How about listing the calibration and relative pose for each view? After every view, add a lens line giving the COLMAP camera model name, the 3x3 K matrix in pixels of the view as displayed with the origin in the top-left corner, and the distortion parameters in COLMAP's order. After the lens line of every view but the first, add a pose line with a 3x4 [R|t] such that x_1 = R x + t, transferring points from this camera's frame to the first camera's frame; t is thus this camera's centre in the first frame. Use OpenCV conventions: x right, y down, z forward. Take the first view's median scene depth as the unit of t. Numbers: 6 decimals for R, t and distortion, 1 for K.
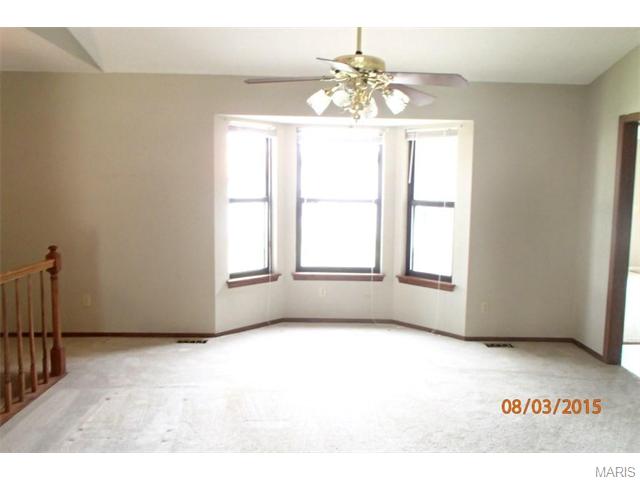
lens RADIAL K [[546.9, 0, 320.0], [0, 546.9, 240.0], [0, 0, 1]] dist [-0.017055, 0.006869]
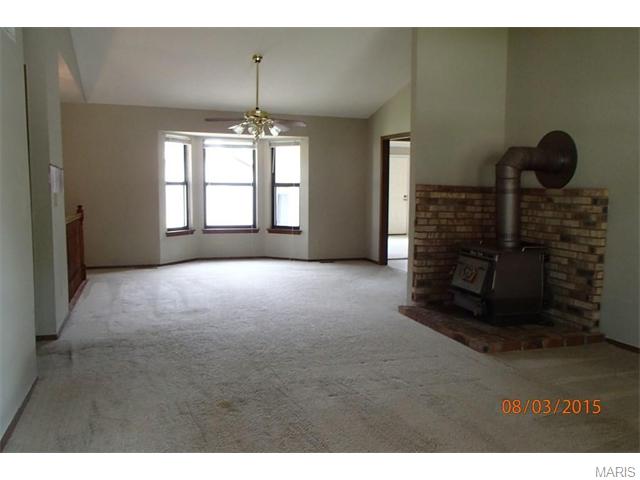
lens RADIAL K [[546.9, 0, 320.0], [0, 546.9, 240.0], [0, 0, 1]] dist [-0.017055, 0.006869]
pose [[0.957006, -0.034500, 0.288008, -0.193355], [0.036726, 0.999323, -0.002329, 0.114173], [-0.287733, 0.012806, 0.957625, -0.665695]]
